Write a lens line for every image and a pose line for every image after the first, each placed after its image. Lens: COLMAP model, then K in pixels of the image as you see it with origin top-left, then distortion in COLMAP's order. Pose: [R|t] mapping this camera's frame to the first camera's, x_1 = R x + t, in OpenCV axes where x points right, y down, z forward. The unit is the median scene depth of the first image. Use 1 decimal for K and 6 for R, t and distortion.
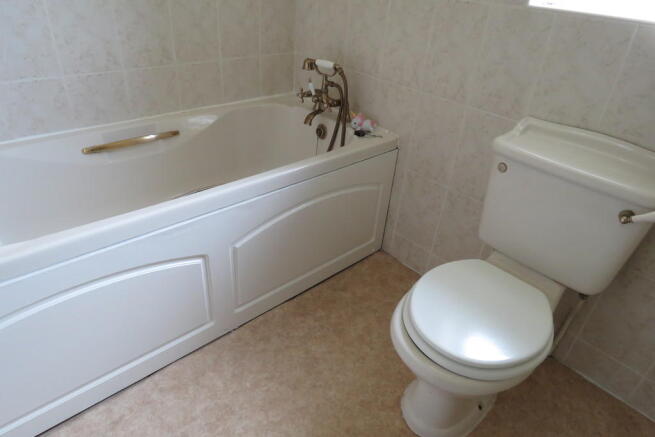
lens RADIAL K [[421.1, 0, 327.0], [0, 421.1, 221.4], [0, 0, 1]] dist [0.004252, 0.000315]
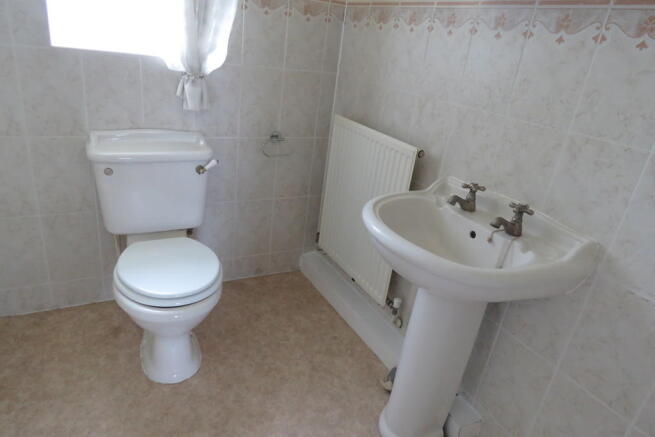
lens RADIAL K [[421.1, 0, 326.3], [0, 421.1, 218.2], [0, 0, 1]] dist [0.004252, 0.000315]
pose [[0.236383, -0.405439, 0.883030, -0.553840], [0.428767, 0.859044, 0.279647, -0.074712], [-0.871941, 0.312511, 0.376902, -0.002502]]
